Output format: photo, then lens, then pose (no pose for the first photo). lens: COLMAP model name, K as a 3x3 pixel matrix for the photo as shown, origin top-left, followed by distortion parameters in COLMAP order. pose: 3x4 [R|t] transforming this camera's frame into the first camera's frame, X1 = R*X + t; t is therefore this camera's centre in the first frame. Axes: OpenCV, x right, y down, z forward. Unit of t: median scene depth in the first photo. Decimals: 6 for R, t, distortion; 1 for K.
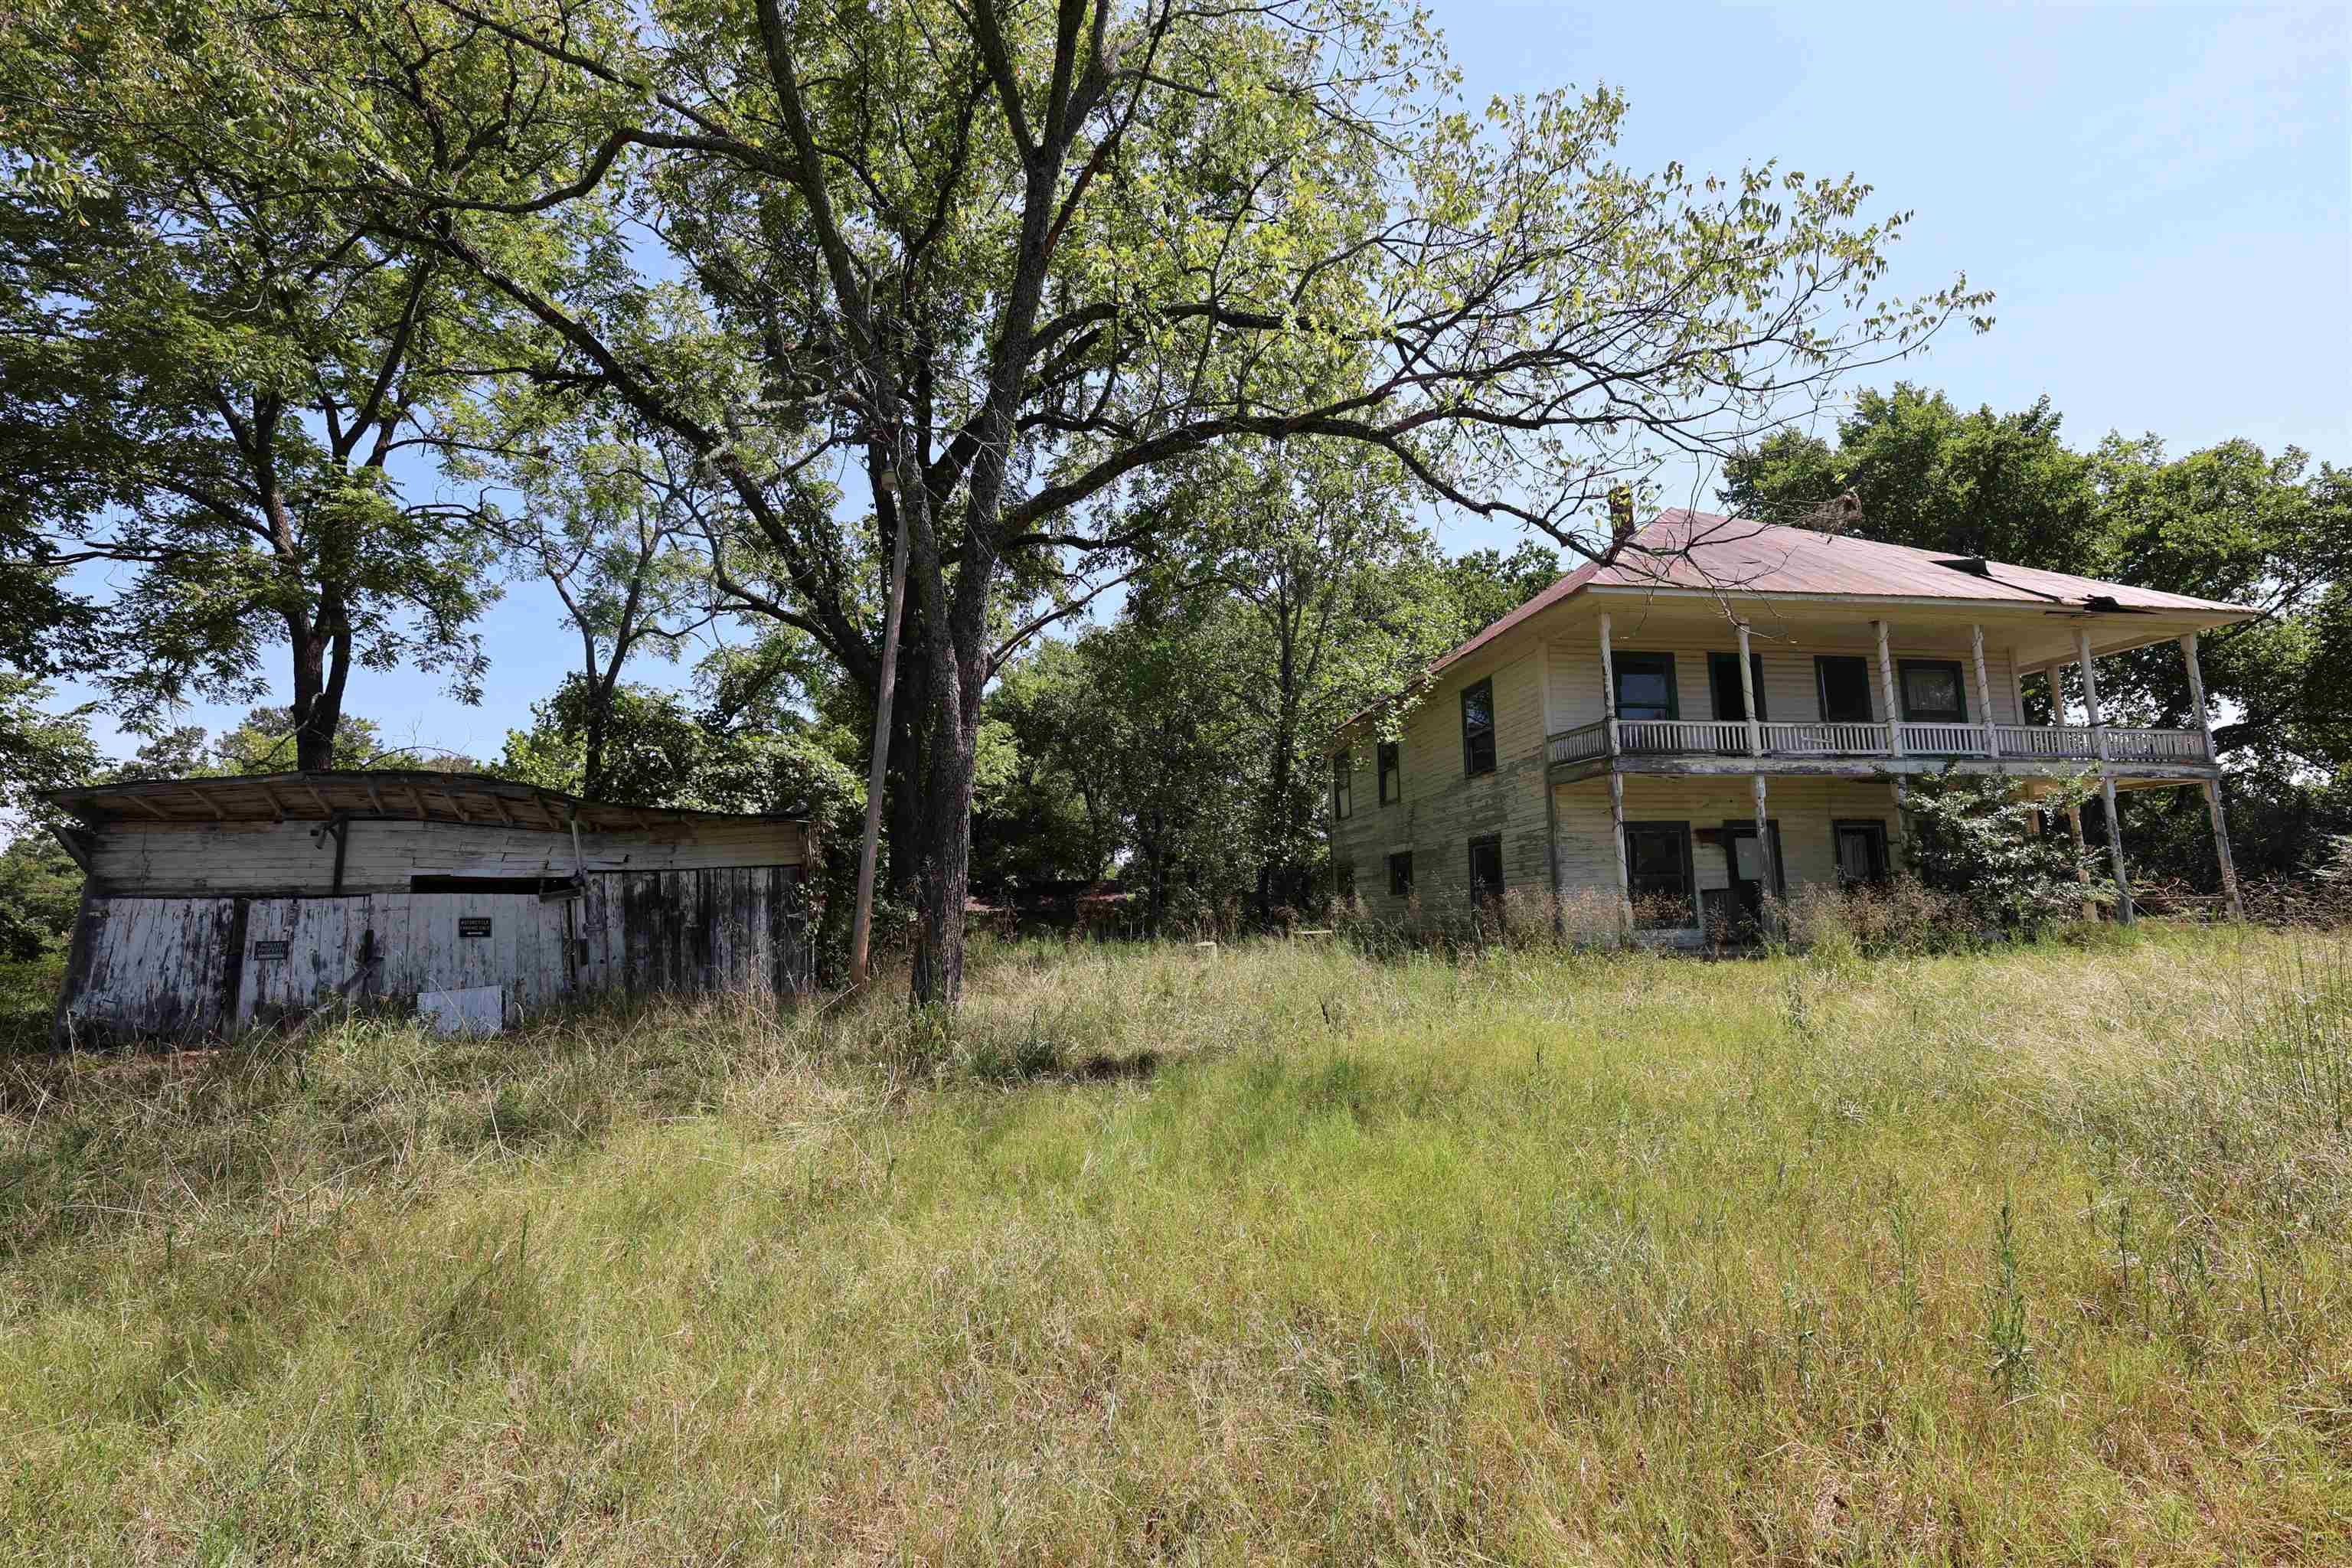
lens RADIAL K [[1018.3, 0, 1185.9], [0, 1018.3, 773.0], [0, 0, 1]] dist [0.015434, -0.001483]
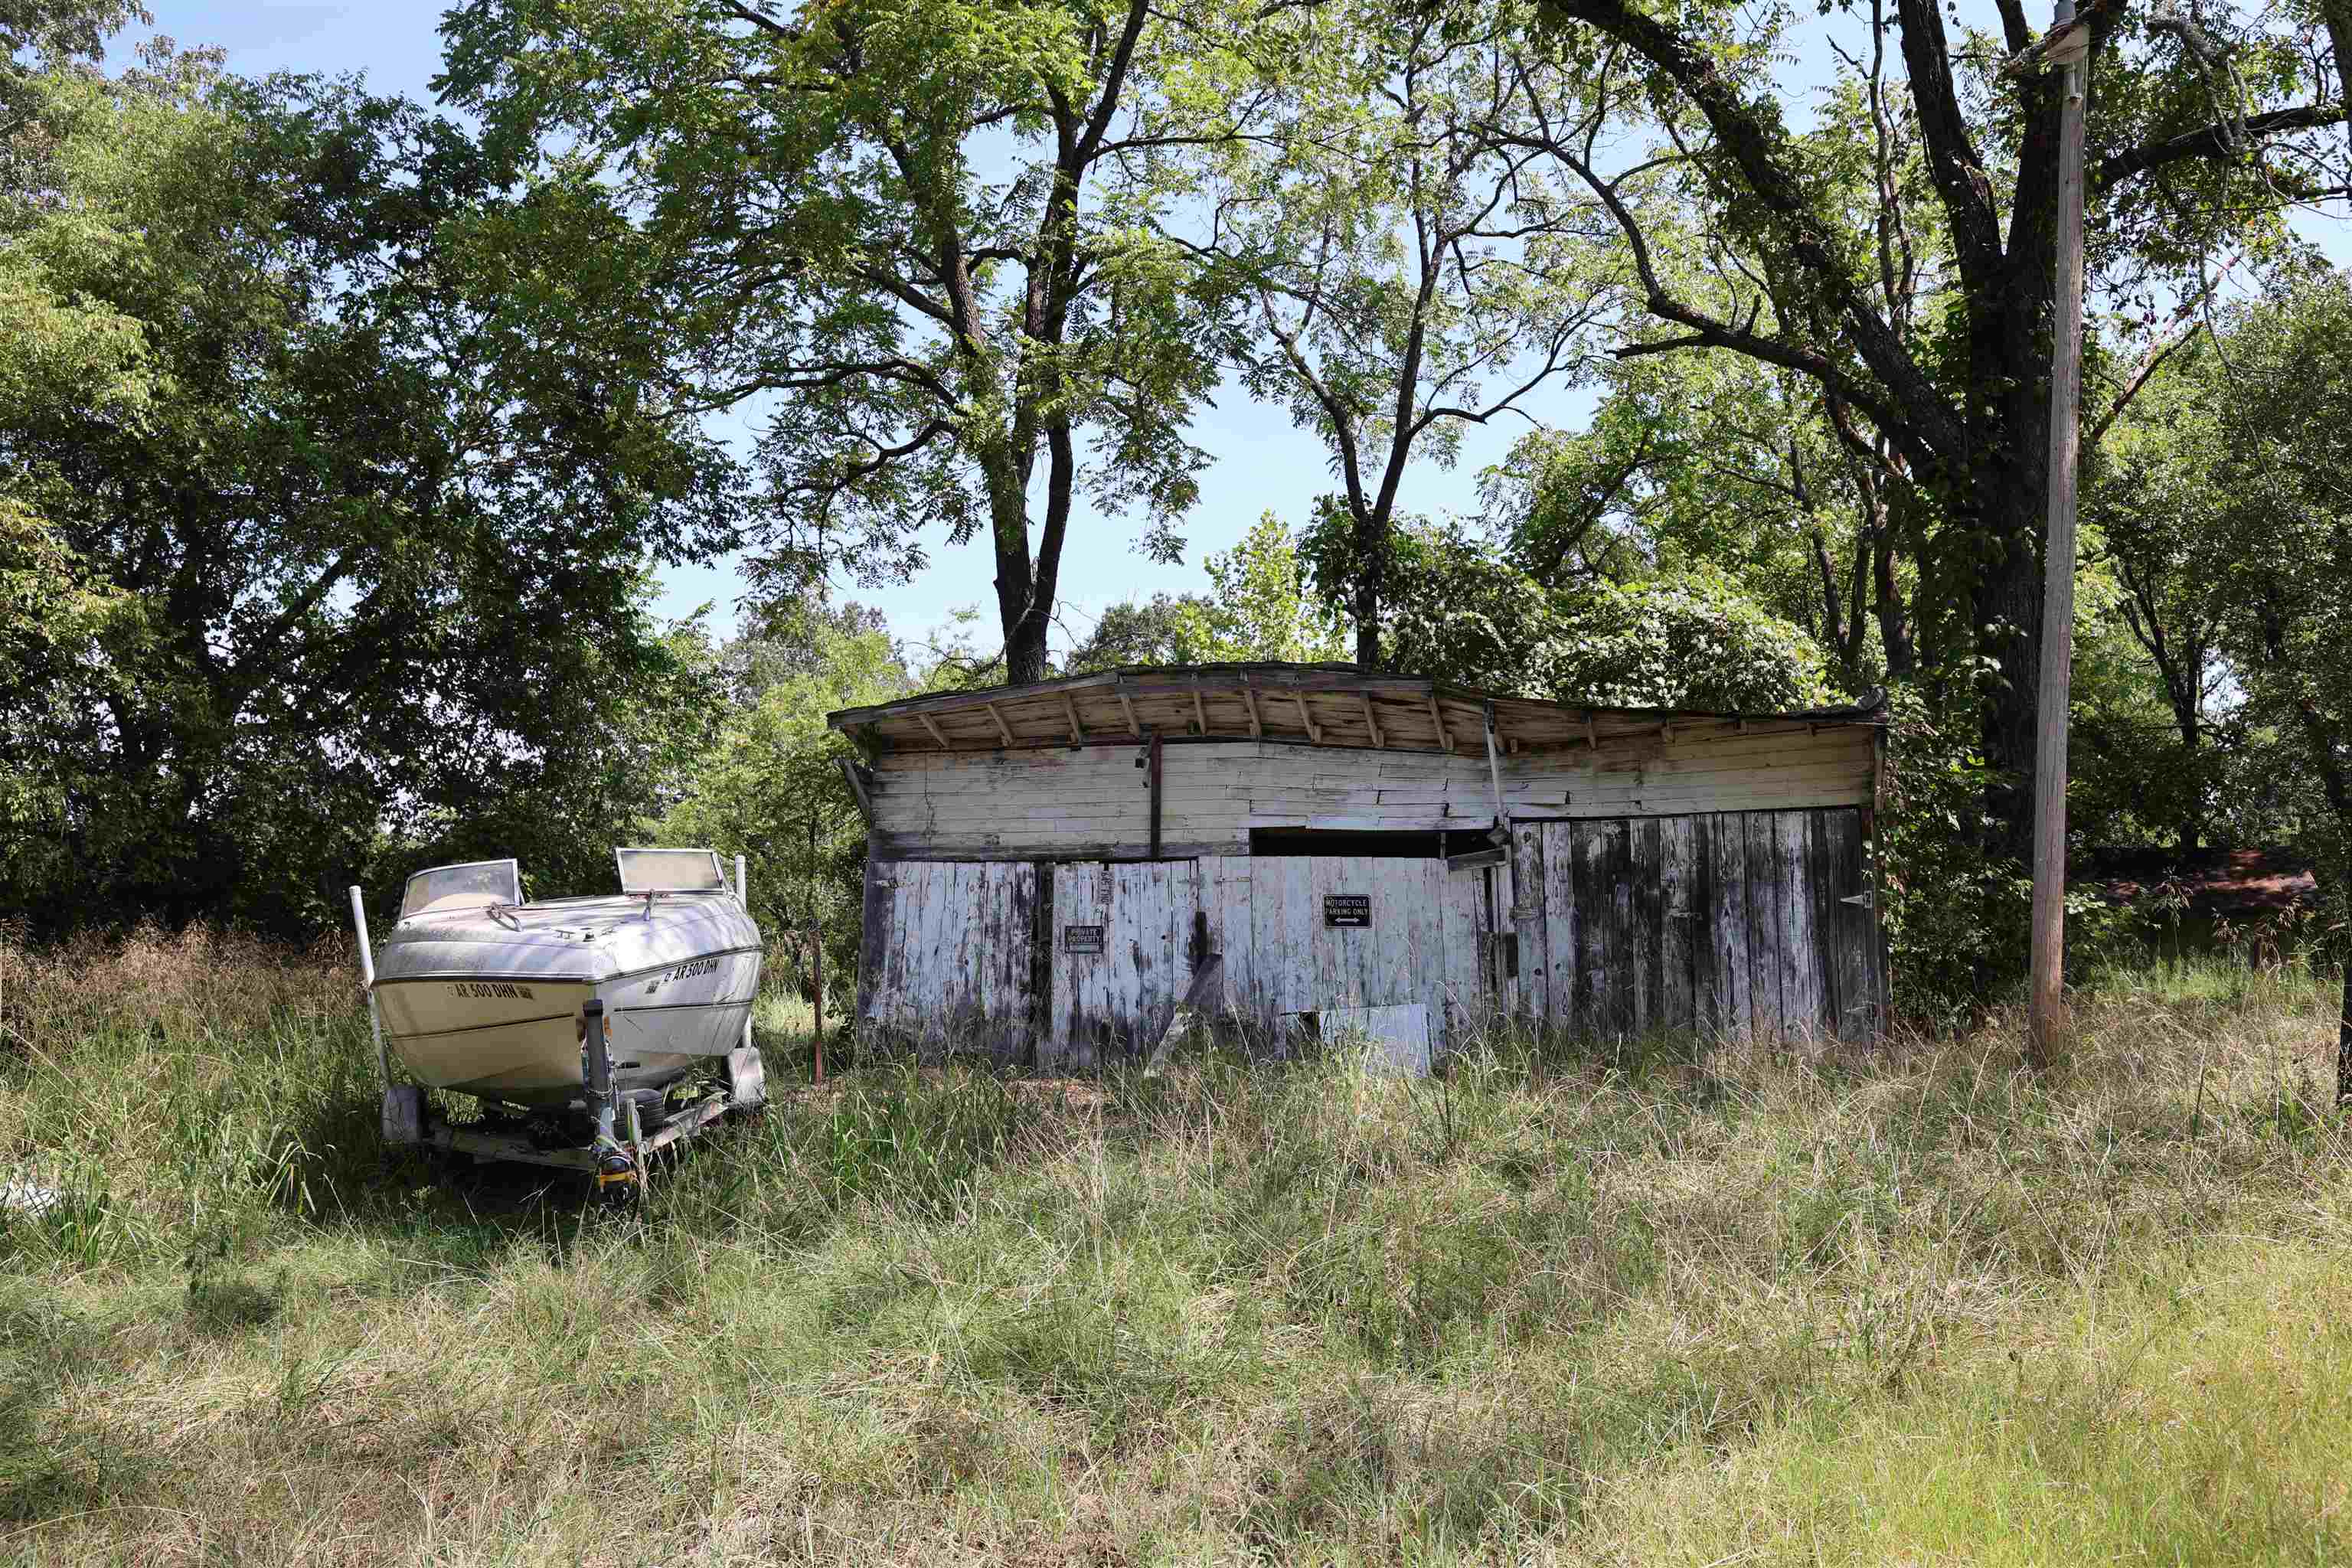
lens RADIAL K [[1908.3, 0, 1150.9], [0, 1908.3, 783.5], [0, 0, 1]] dist [0.014967, 0.004891]
pose [[0.886281, -0.018039, -0.462796, -0.260887], [0.048147, 0.997416, 0.053327, 0.006570], [0.460638, -0.069545, 0.884859, -0.068937]]
